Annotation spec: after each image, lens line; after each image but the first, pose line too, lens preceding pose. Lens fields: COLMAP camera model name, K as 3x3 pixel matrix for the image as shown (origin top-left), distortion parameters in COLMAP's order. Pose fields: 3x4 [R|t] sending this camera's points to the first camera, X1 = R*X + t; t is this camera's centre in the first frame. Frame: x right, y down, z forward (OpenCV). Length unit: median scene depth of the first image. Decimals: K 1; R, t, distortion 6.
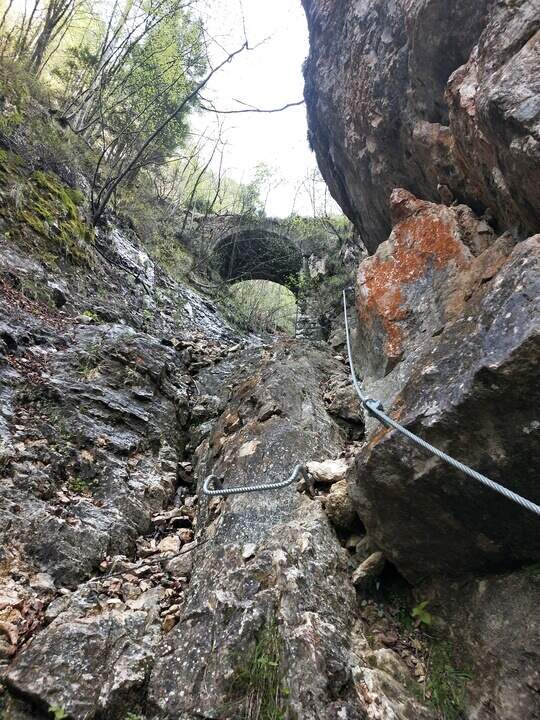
lens RADIAL K [[555.2, 0, 273.7], [0, 555.2, 359.5], [0, 0, 1]] dist [0.014105, -0.053963]
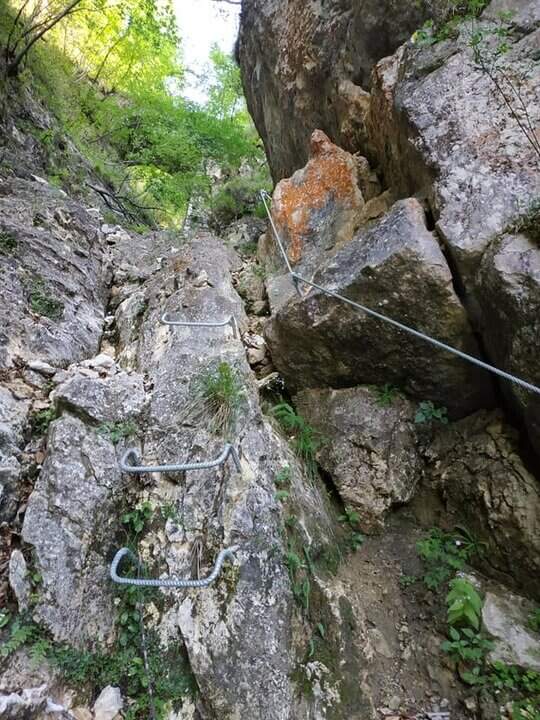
lens RADIAL K [[555.2, 0, 266.7], [0, 555.2, 359.0], [0, 0, 1]] dist [0.014105, -0.053963]
pose [[0.951696, 0.157245, 0.263720, -0.148044], [-0.198260, 0.970561, 0.136767, 0.050447], [-0.234450, -0.182446, 0.954854, -0.288205]]
